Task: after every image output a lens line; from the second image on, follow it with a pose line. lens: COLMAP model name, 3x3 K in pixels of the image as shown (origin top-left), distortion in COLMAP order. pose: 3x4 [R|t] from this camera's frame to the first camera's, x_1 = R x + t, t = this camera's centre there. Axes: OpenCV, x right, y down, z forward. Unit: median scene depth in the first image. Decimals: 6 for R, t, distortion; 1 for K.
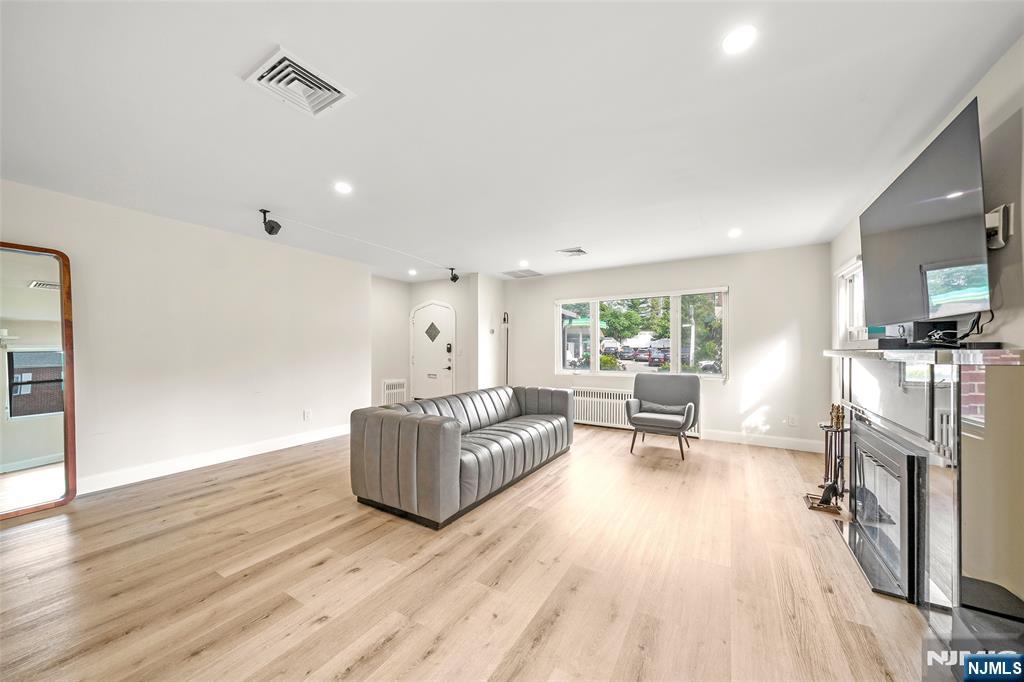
lens RADIAL K [[360.5, 0, 510.7], [0, 360.5, 346.5], [0, 0, 1]] dist [-0.000347, -0.000066]
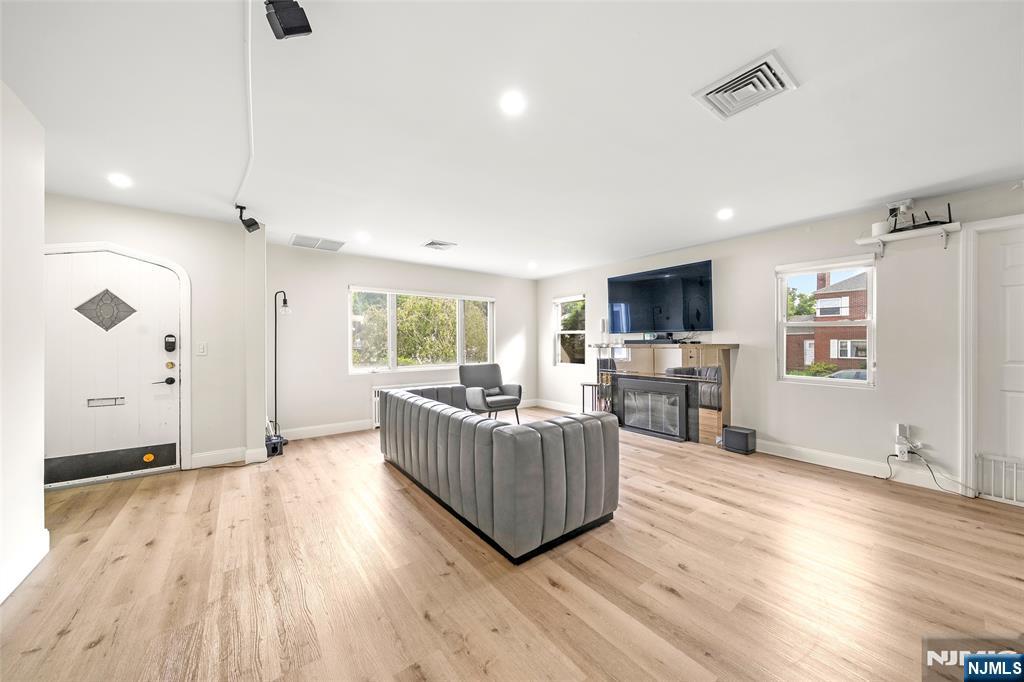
lens RADIAL K [[354.9, 0, 512.0], [0, 354.9, 341.0], [0, 0, 1]] dist [-0.000139, -0.000026]
pose [[0.359352, 0.005409, 0.933186, -1.086135], [-0.006354, 0.999974, -0.003350, -0.001449], [-0.933180, -0.004726, 0.359377, 0.774180]]
